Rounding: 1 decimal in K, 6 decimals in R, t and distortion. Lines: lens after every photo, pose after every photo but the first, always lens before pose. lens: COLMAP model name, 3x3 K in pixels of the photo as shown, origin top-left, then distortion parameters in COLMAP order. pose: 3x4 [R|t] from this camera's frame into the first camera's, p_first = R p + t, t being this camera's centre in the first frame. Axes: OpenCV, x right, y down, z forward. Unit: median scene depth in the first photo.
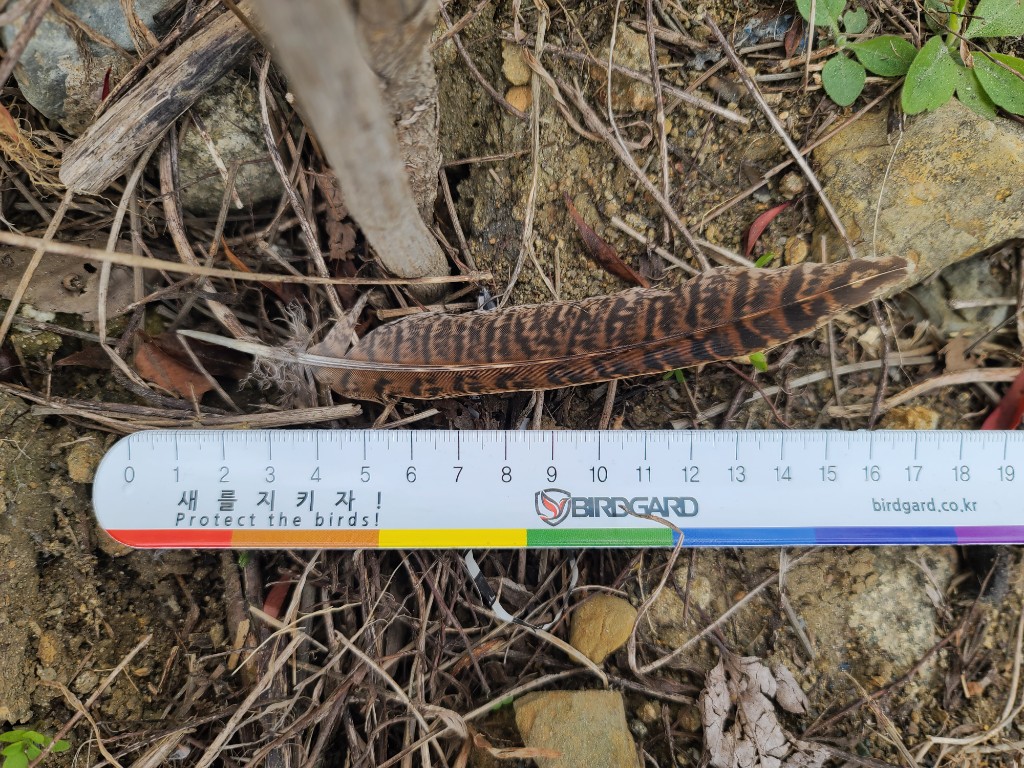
lens RADIAL K [[800.2, 0, 512.0], [0, 800.2, 384.0], [0, 0, 1]] dist [-0.020036, -0.001536]
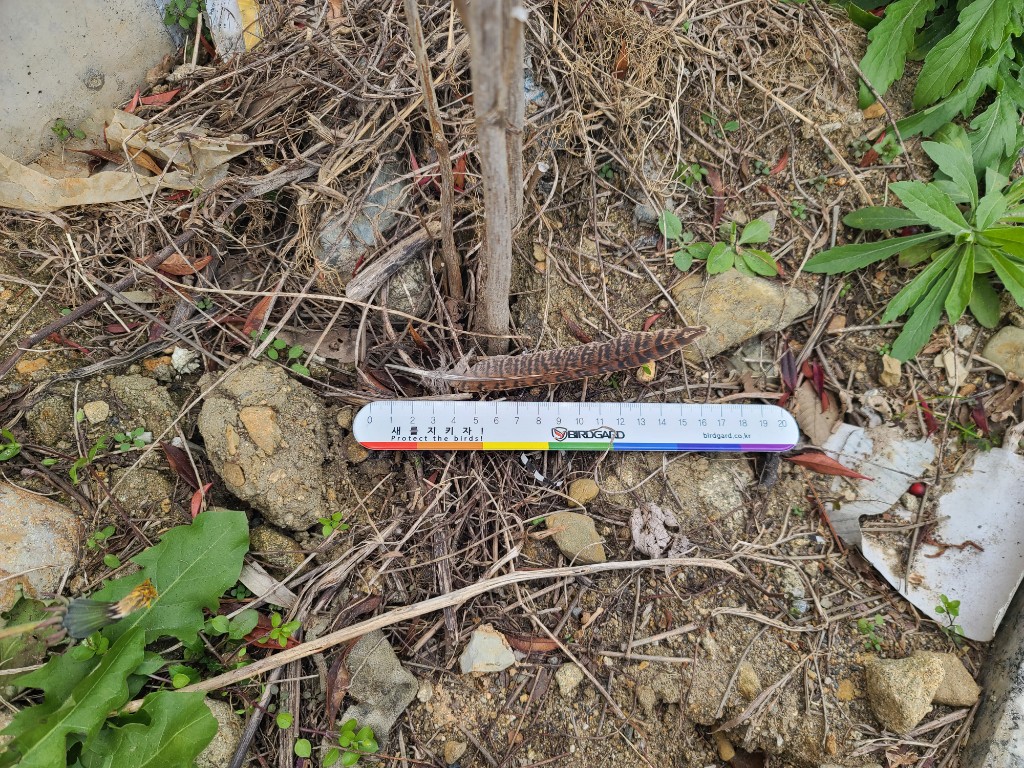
lens RADIAL K [[734.5, 0, 512.0], [0, 734.5, 384.0], [0, 0, 1]] dist [-0.000148, -0.050038]
pose [[0.999725, 0.001531, 0.023406, -0.123495], [0.004467, 0.967175, -0.254072, 0.509449], [-0.023027, 0.254106, 0.966902, -0.963517]]
